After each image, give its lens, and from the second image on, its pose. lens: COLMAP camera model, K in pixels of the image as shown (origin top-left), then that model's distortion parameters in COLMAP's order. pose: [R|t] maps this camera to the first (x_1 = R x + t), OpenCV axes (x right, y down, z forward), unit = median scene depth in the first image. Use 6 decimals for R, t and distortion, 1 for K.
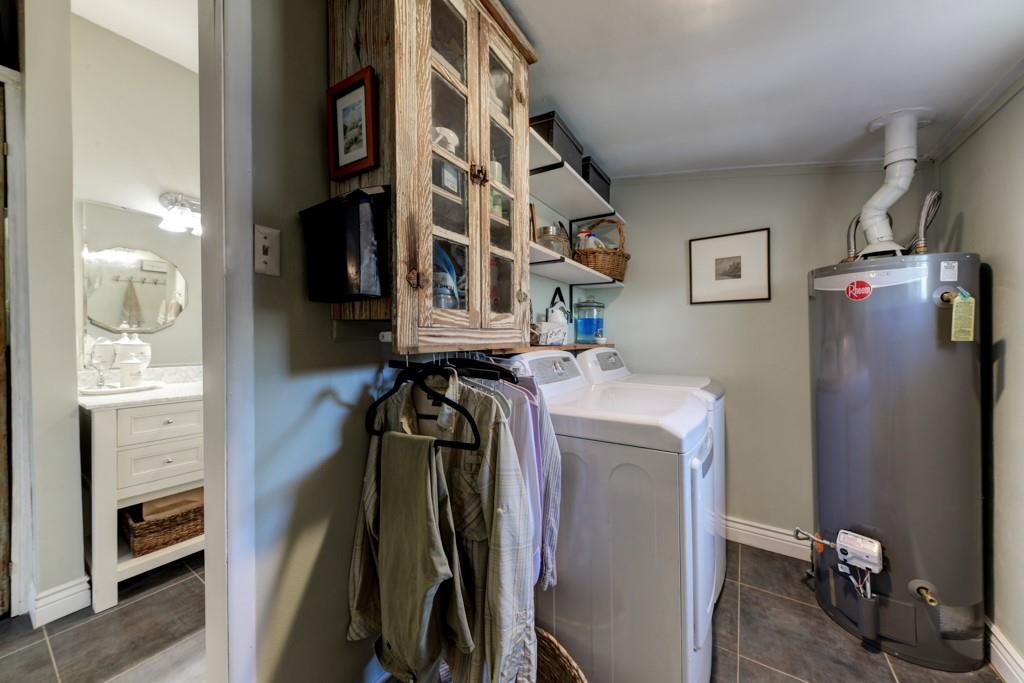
lens RADIAL K [[355.3, 0, 508.1], [0, 355.3, 337.7], [0, 0, 1]] dist [0.002485, -0.002085]
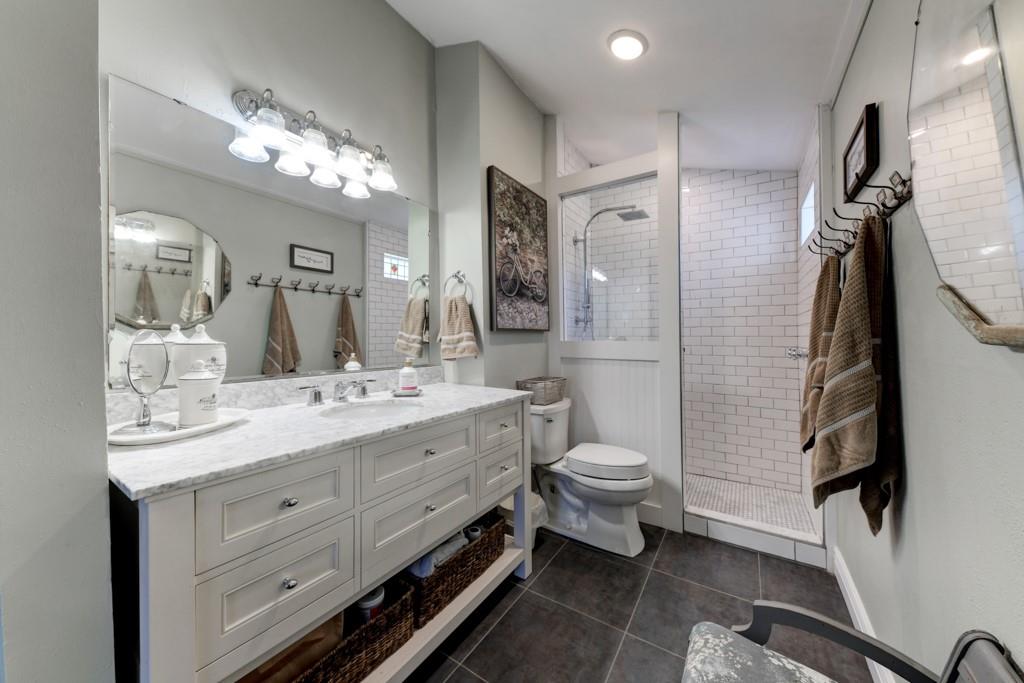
lens RADIAL K [[355.3, 0, 510.6], [0, 355.3, 339.1], [0, 0, 1]] dist [0.002485, -0.002085]
pose [[0.999999, 0.001606, 0.000382, -0.515778], [-0.001607, 0.999992, 0.003648, 0.007990], [-0.000376, -0.003648, 0.999993, 0.405789]]
